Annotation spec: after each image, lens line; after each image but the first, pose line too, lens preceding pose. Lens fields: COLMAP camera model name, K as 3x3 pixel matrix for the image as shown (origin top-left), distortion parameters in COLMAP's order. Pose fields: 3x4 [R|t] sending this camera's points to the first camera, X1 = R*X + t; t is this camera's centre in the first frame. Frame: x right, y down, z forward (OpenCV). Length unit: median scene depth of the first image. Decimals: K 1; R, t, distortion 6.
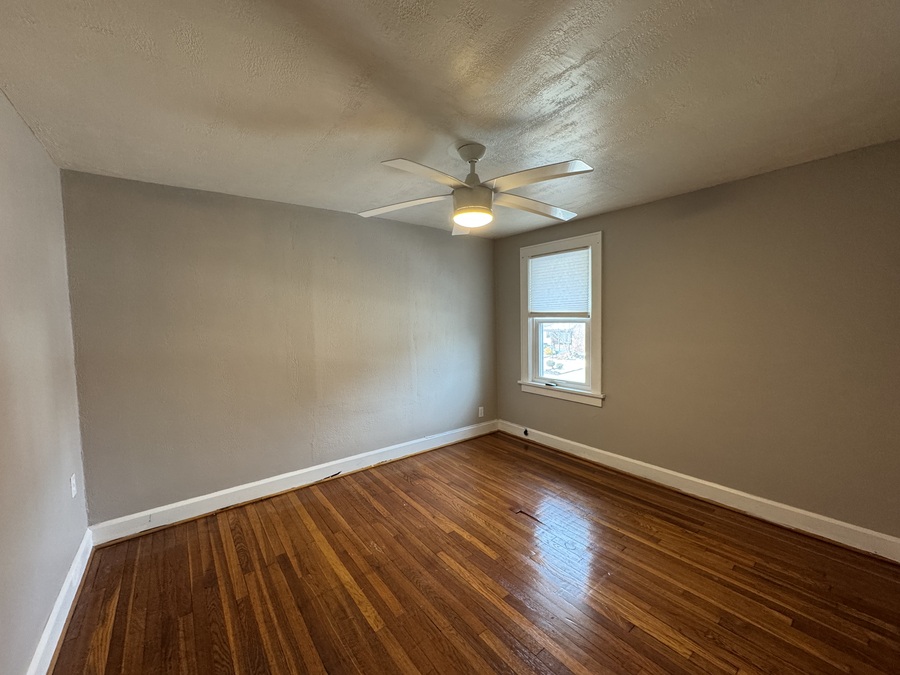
lens RADIAL K [[359.5, 0, 450.0], [0, 359.5, 337.5], [0, 0, 1]] dist [-0.001772, -0.000400]
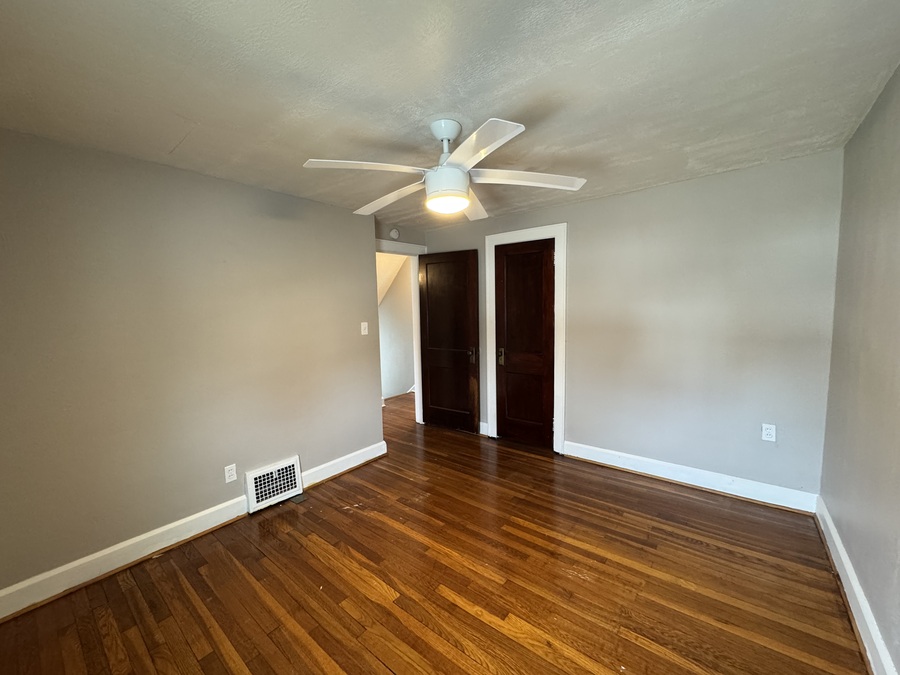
lens RADIAL K [[359.5, 0, 450.0], [0, 359.5, 337.5], [0, 0, 1]] dist [-0.001772, -0.000400]
pose [[-0.972926, 0.061664, -0.222740, 0.267342], [0.030535, 0.989598, 0.140584, -0.115979], [0.229092, 0.129977, -0.964688, 1.809540]]
